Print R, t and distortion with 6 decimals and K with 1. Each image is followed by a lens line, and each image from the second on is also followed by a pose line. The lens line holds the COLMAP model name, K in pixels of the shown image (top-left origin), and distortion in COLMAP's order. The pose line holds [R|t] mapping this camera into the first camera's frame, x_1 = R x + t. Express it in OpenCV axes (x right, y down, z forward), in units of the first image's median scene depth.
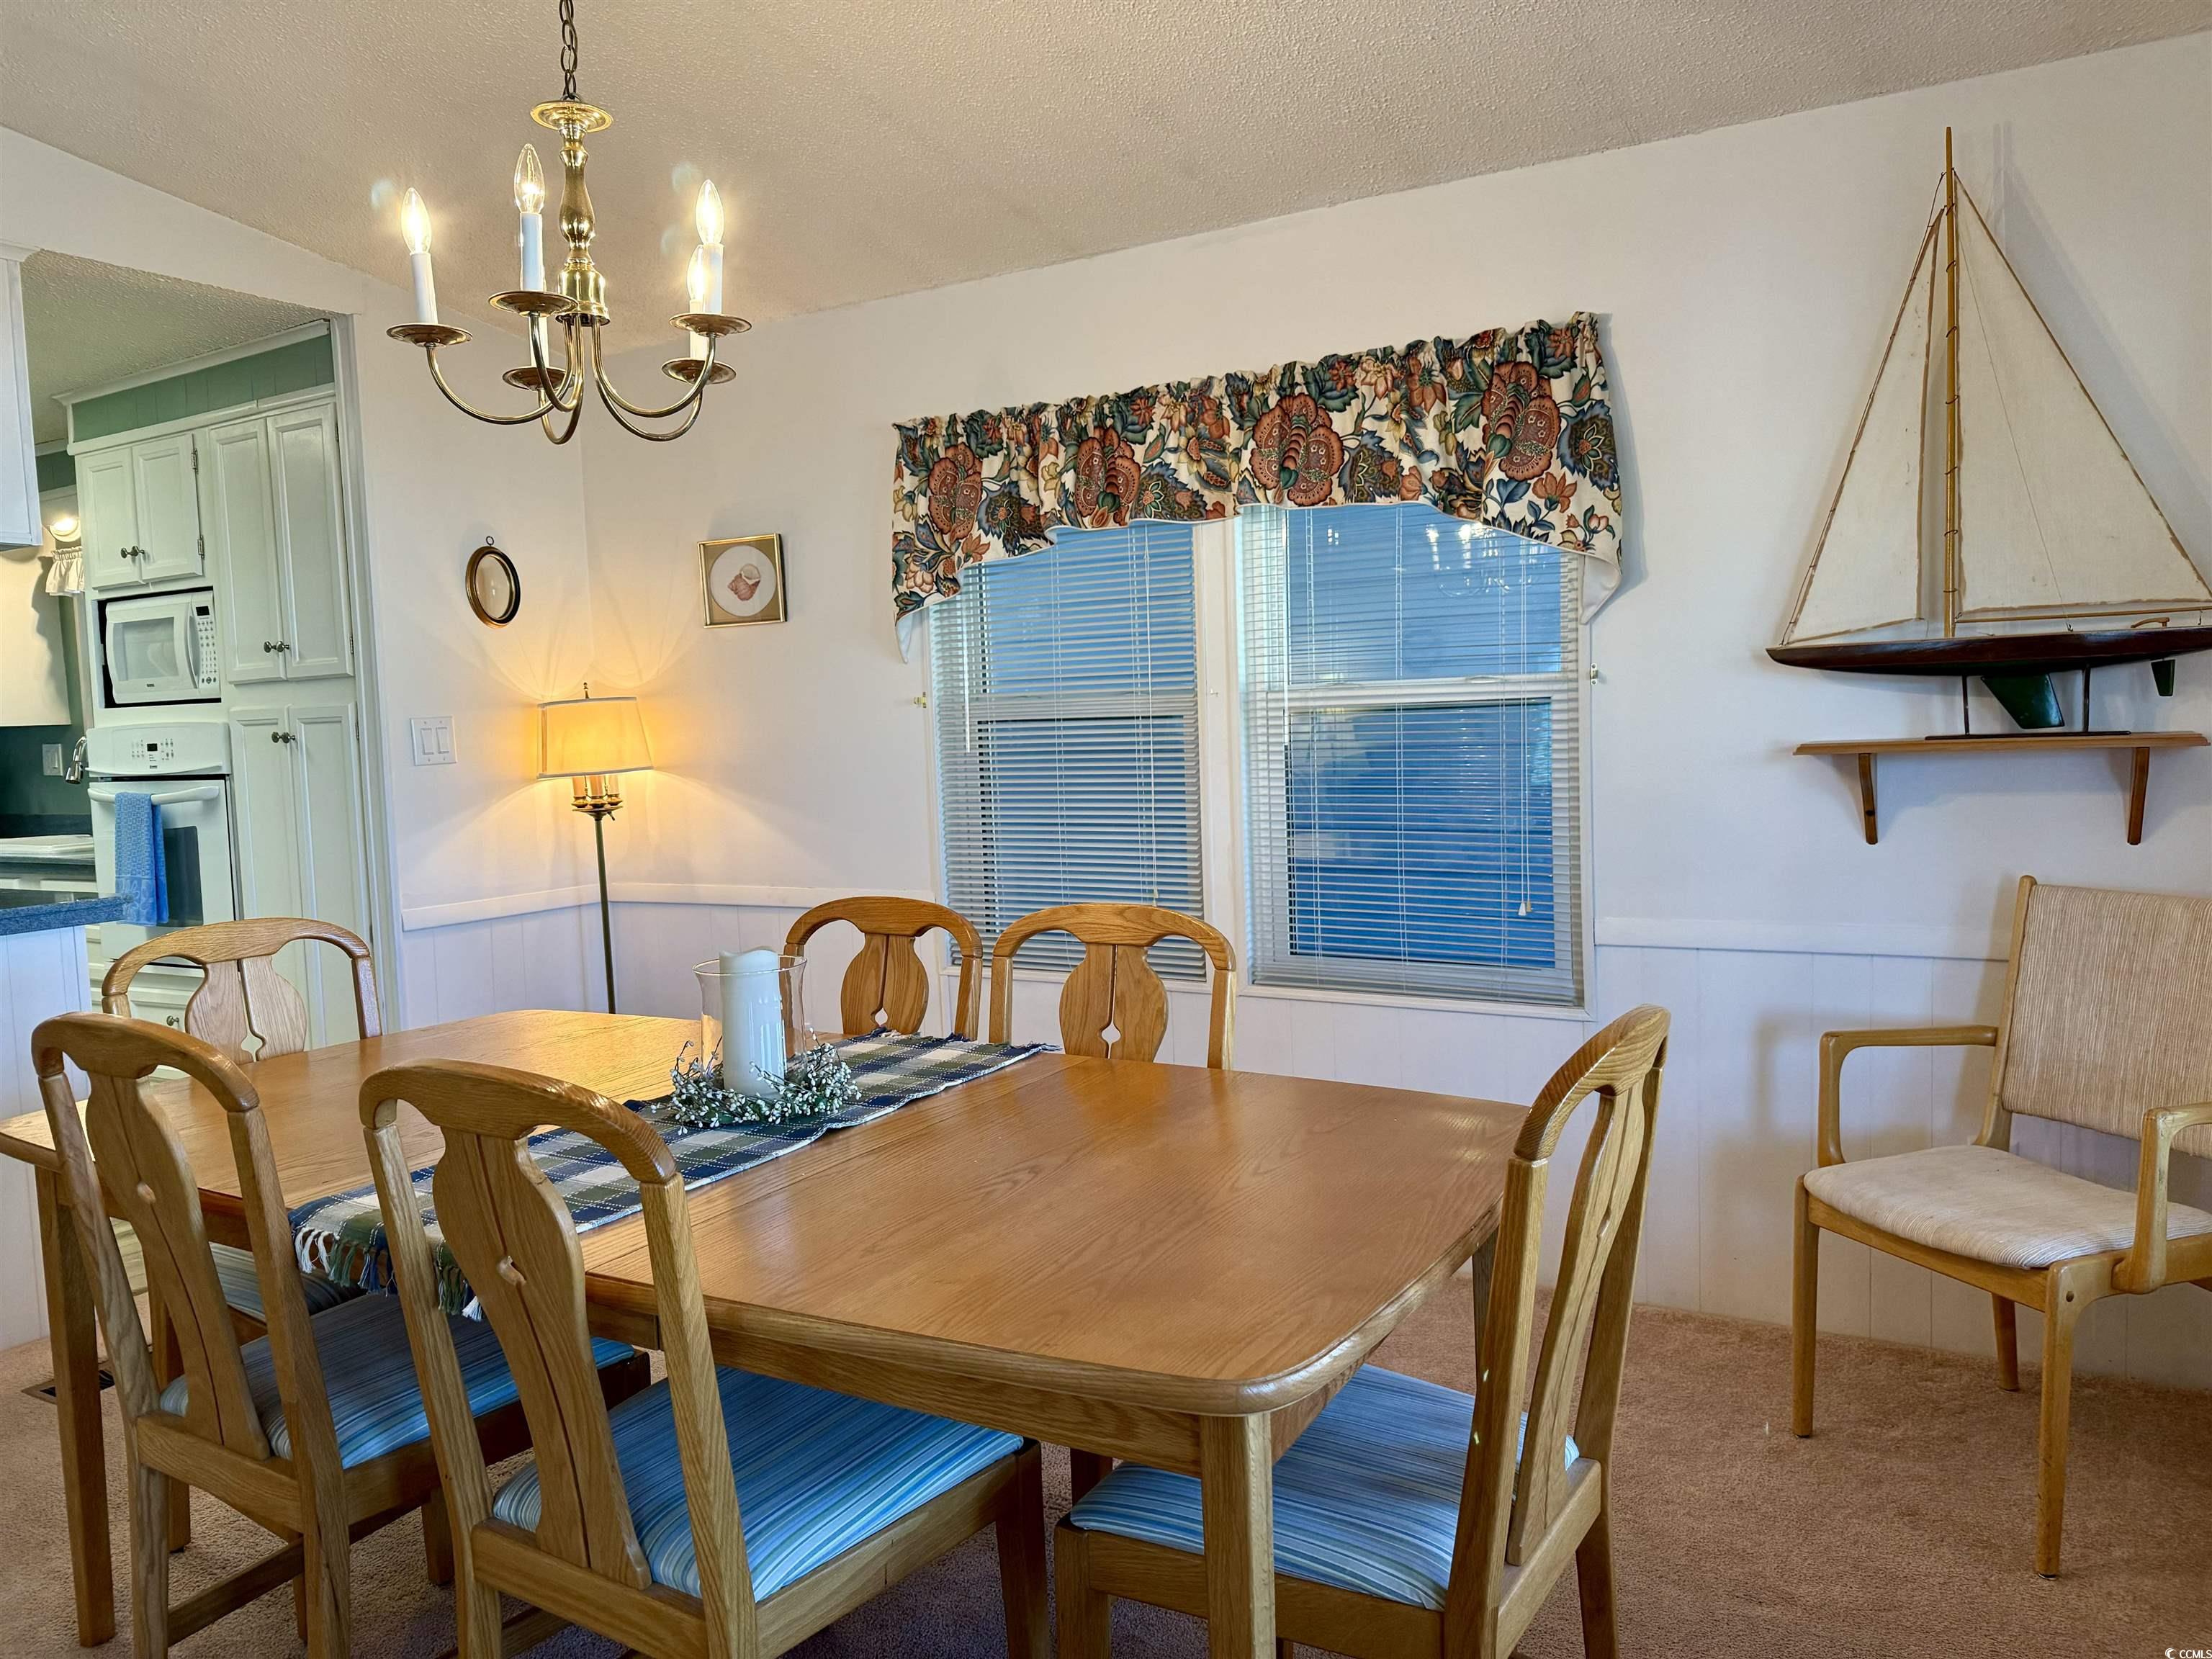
lens RADIAL K [[1536.1, 0, 1088.3], [0, 1536.1, 843.6], [0, 0, 1]] dist [0.051195, -0.061382]
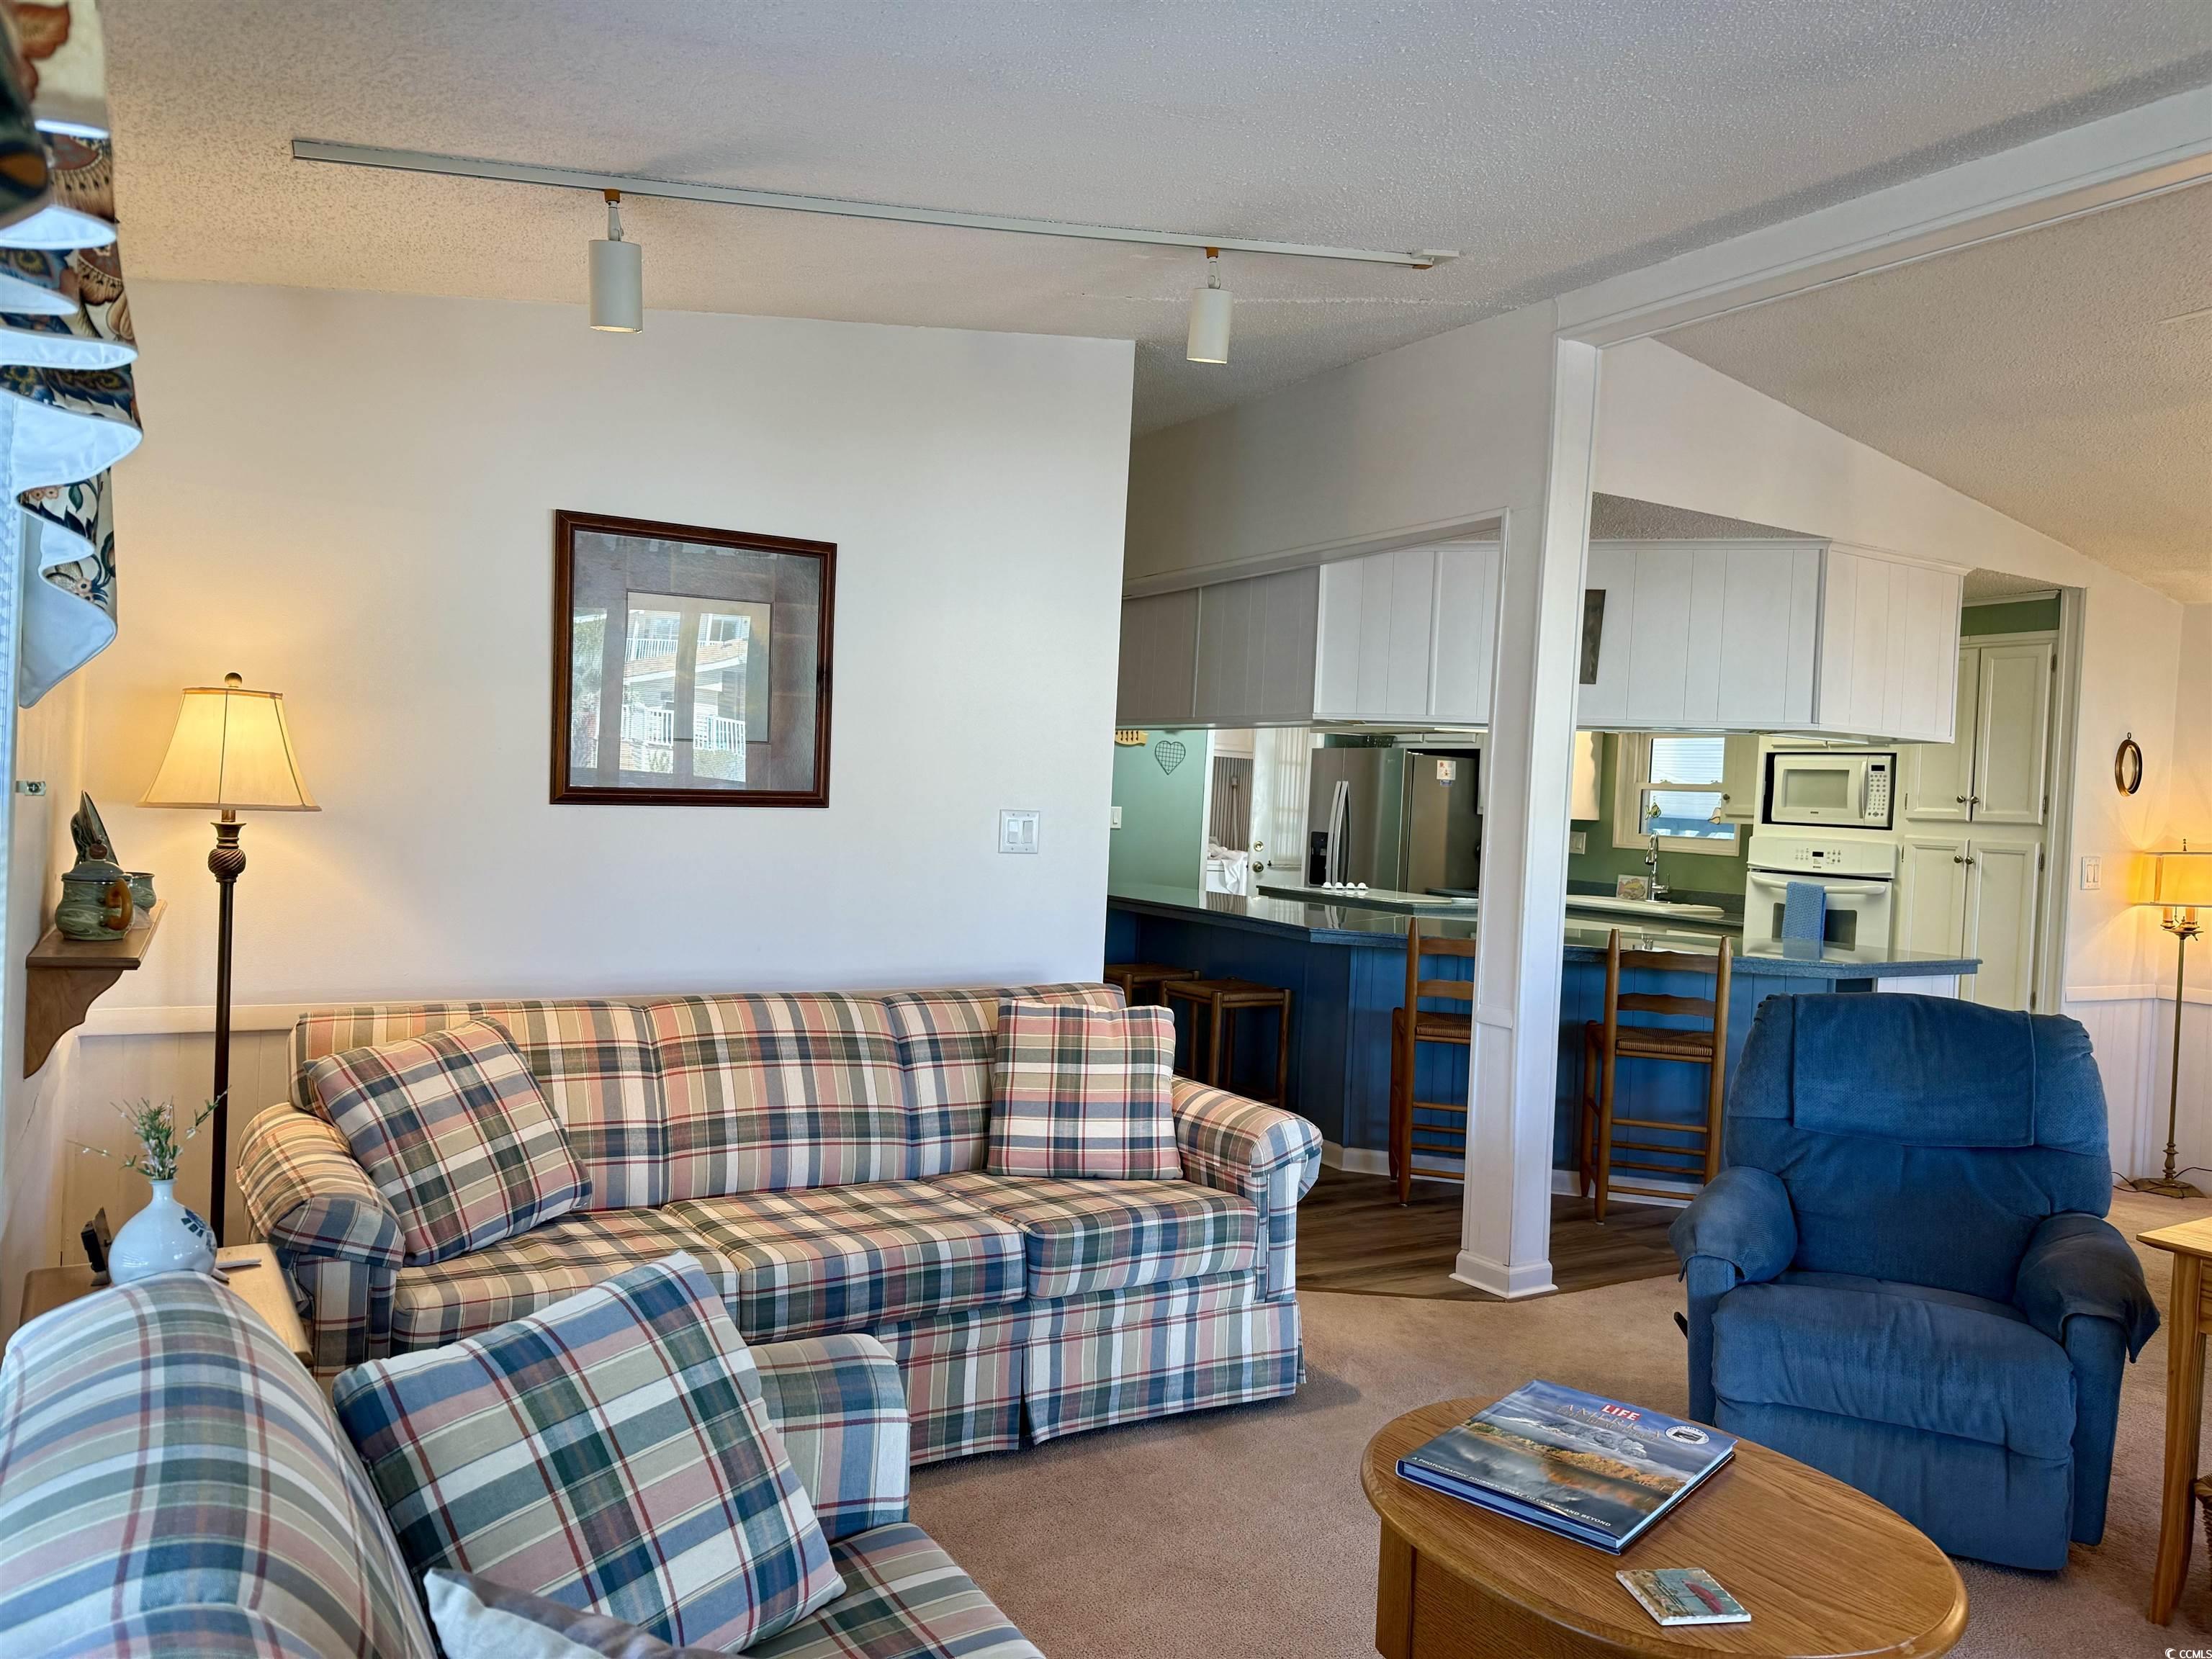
lens RADIAL K [[1536.1, 0, 1089.1], [0, 1536.1, 811.5], [0, 0, 1]] dist [0.051195, -0.061382]
pose [[0.868444, 0.080322, -0.489238, -0.554473], [-0.114713, 0.992566, -0.040669, 0.044058], [0.482334, 0.091441, 0.871202, -0.741416]]
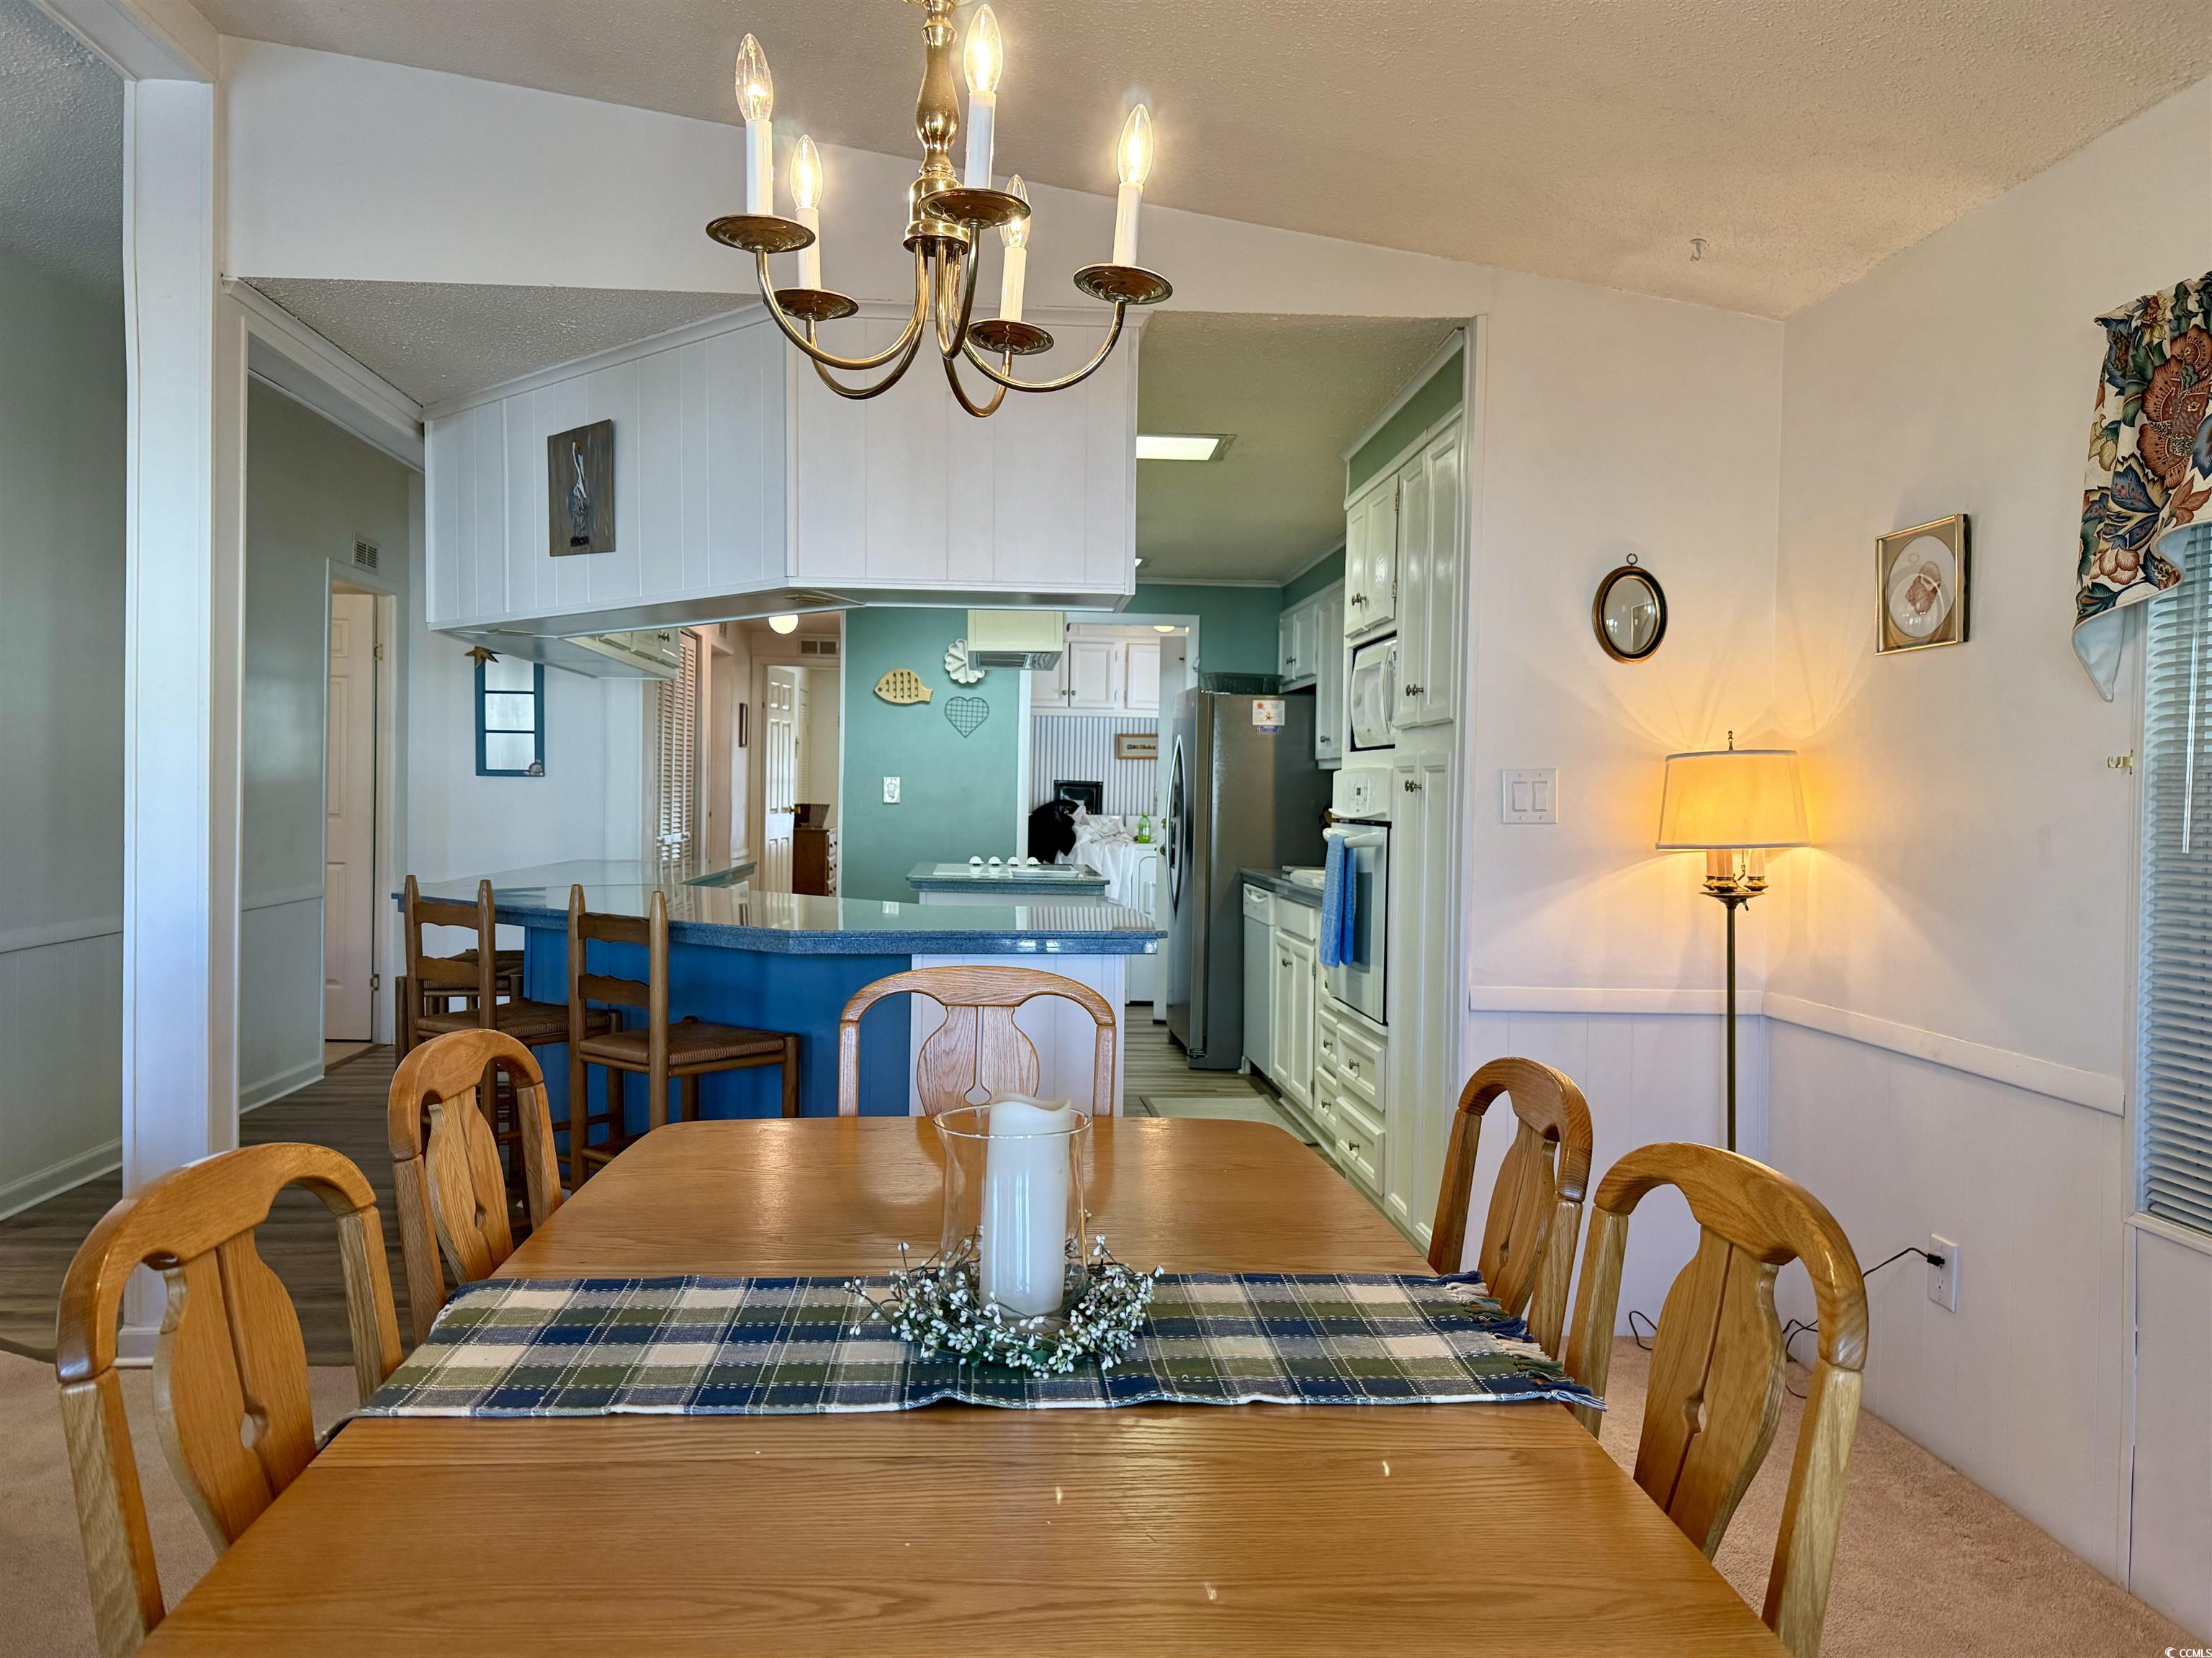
lens RADIAL K [[1638.6, 0, 1109.6], [0, 1638.6, 823.4], [0, 0, 1]] dist [0.009769, -0.018821]
pose [[0.563564, 0.056715, -0.824123, 0.202591], [-0.100258, 0.994961, -0.000087, -0.029161], [0.819966, 0.082674, 0.566411, 0.311799]]
